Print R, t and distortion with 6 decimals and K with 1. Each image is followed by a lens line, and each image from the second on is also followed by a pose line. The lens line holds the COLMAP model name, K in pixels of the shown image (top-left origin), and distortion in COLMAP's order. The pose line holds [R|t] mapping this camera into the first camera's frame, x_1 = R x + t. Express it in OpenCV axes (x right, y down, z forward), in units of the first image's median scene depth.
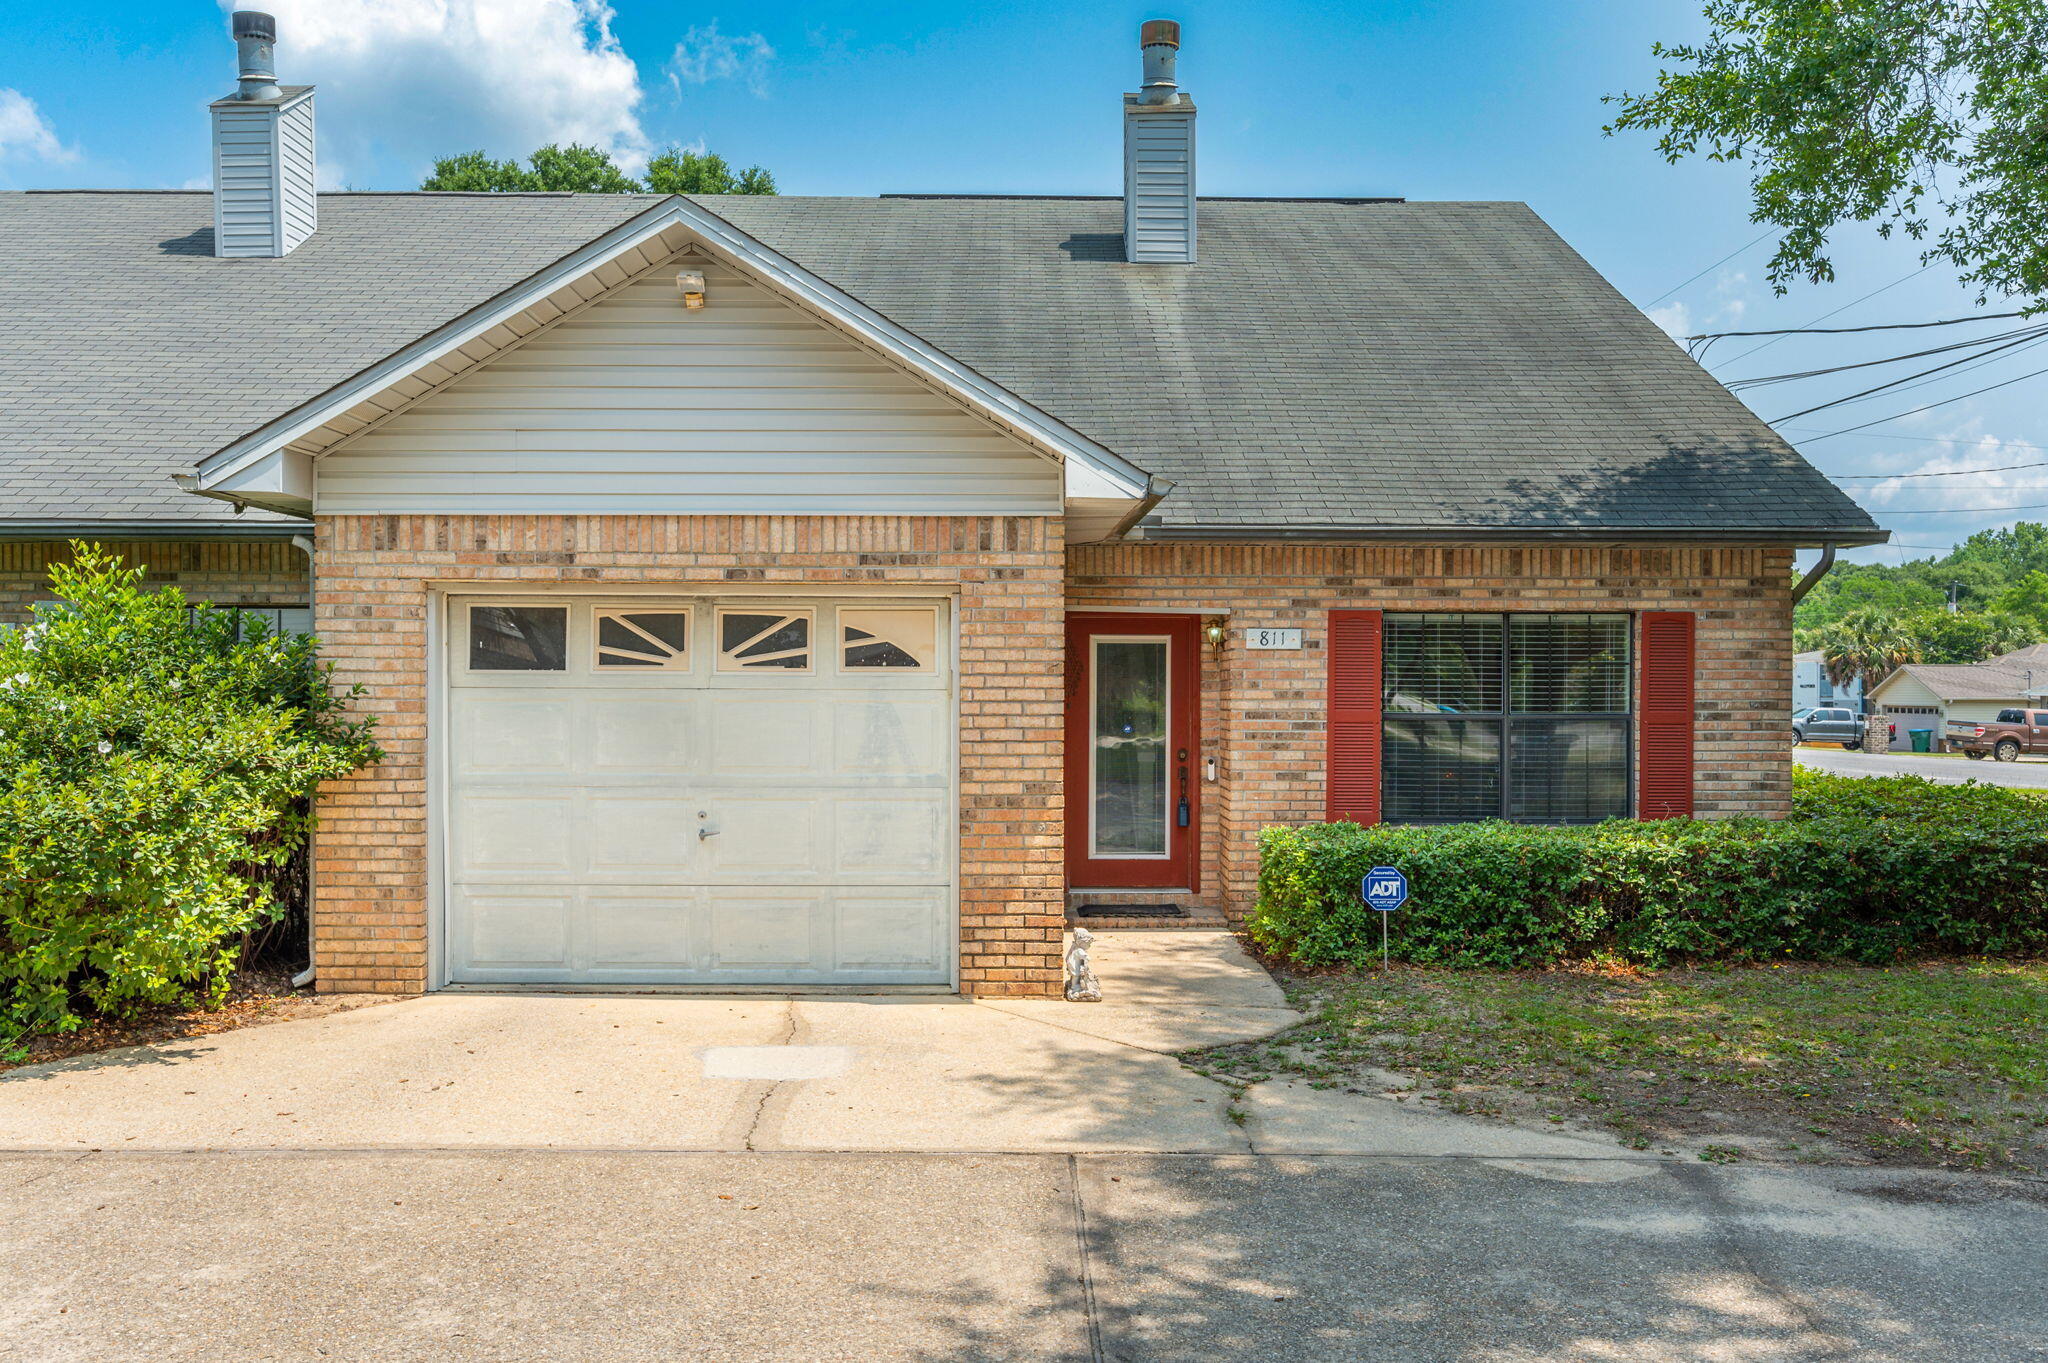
lens RADIAL K [[1601.5, 0, 1024.0], [0, 1601.5, 681.5], [0, 0, 1]] dist [0.002608, -0.000117]
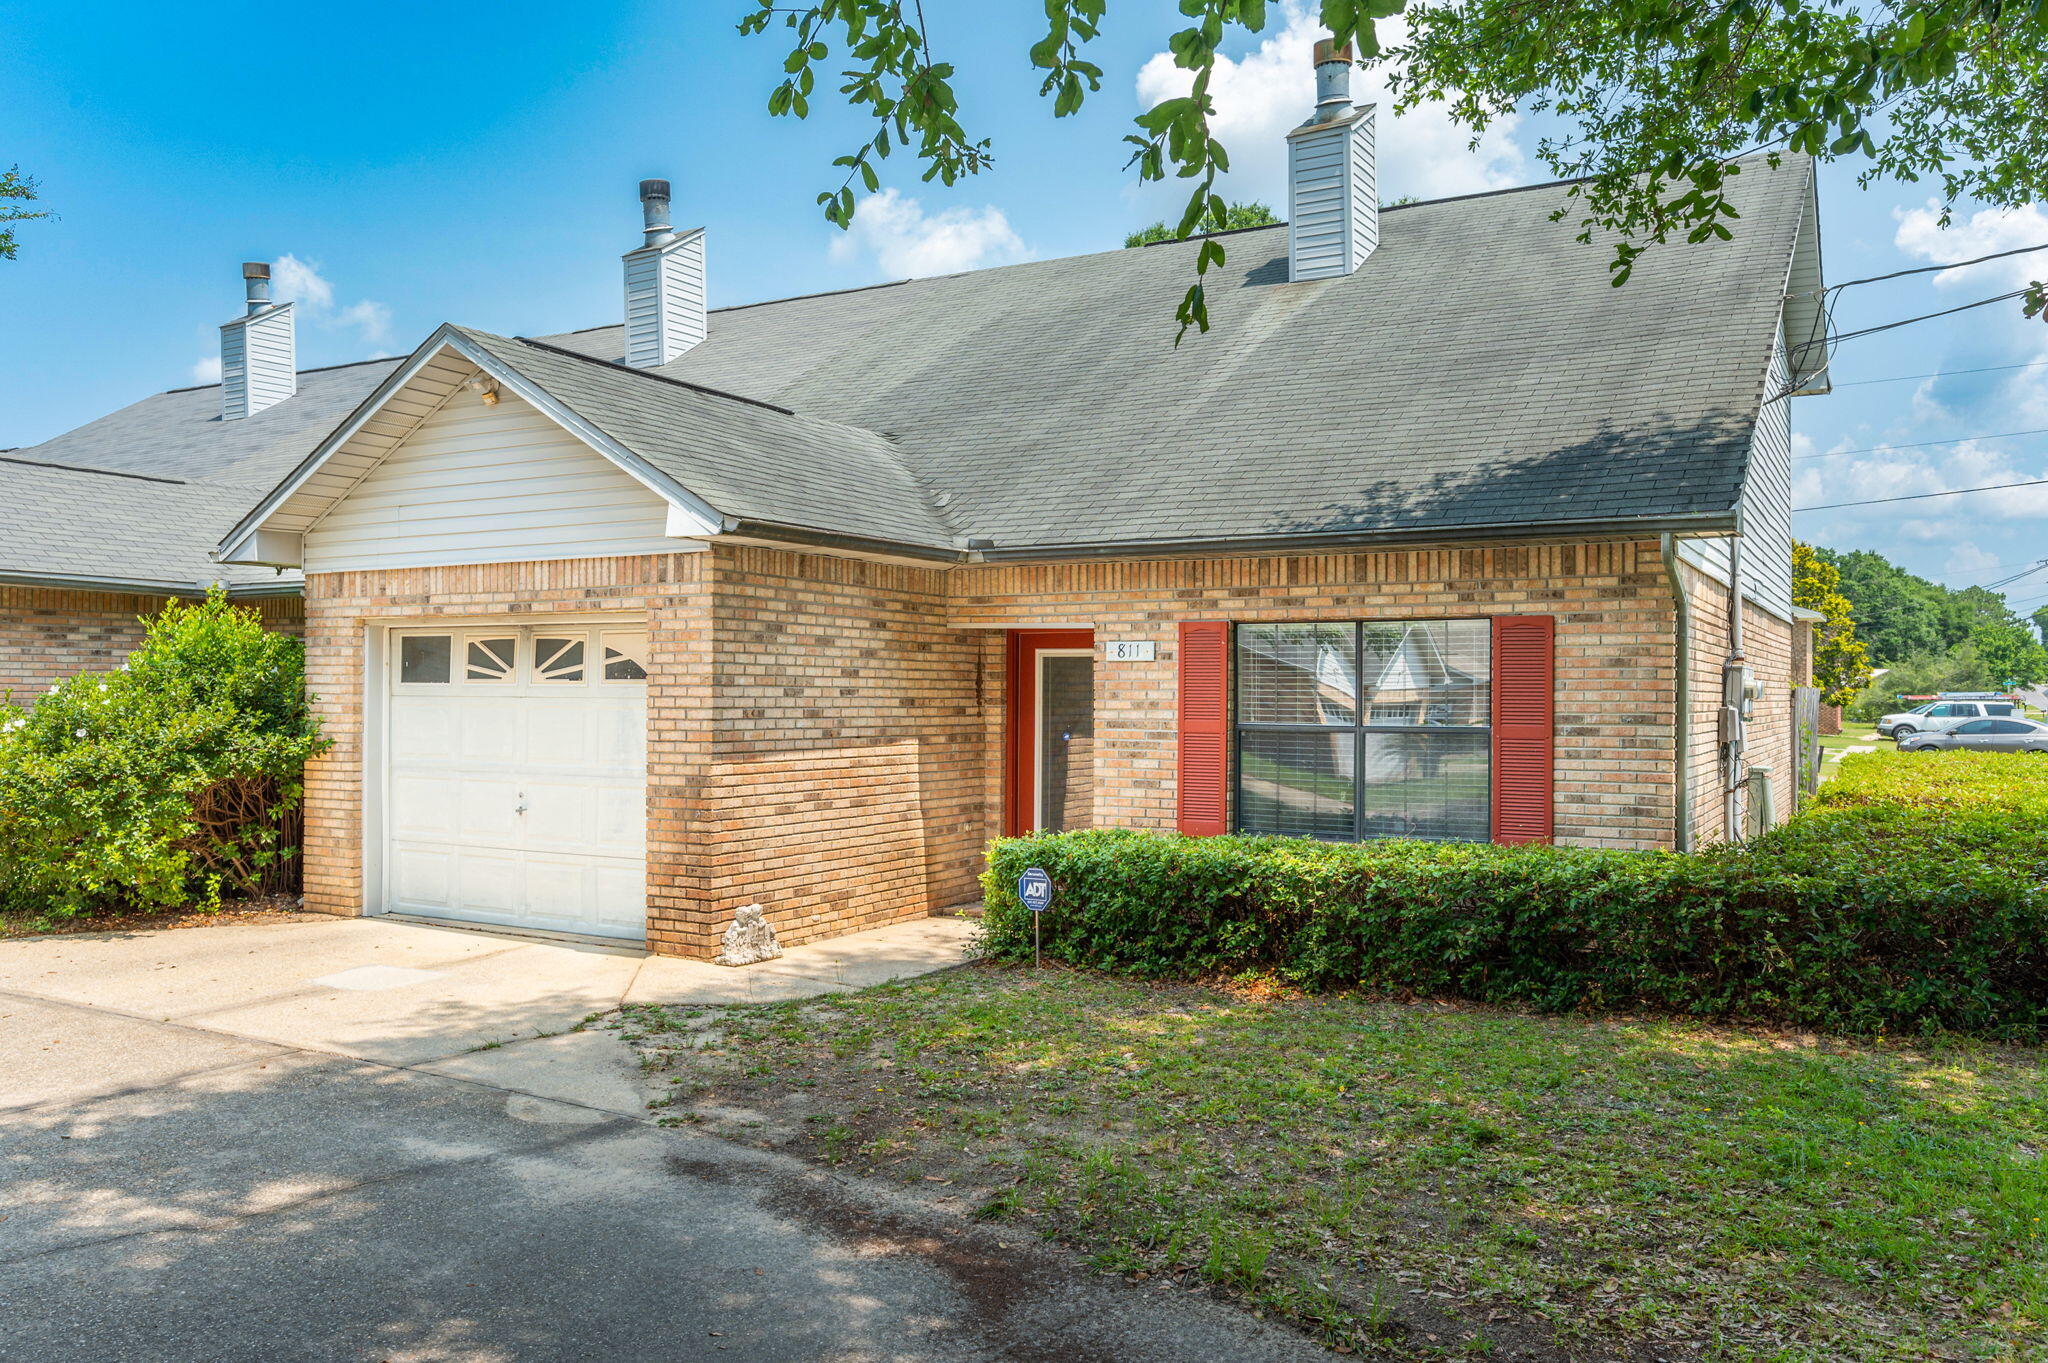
lens RADIAL K [[1537.1, 0, 1024.0], [0, 1537.1, 681.5], [0, 0, 1]] dist [0.003085, 0.000738]
pose [[0.867084, -0.003122, -0.498152, 0.591947], [-0.001215, 0.999964, -0.008382, 0.001457], [0.498160, 0.007873, 0.867049, 0.101561]]
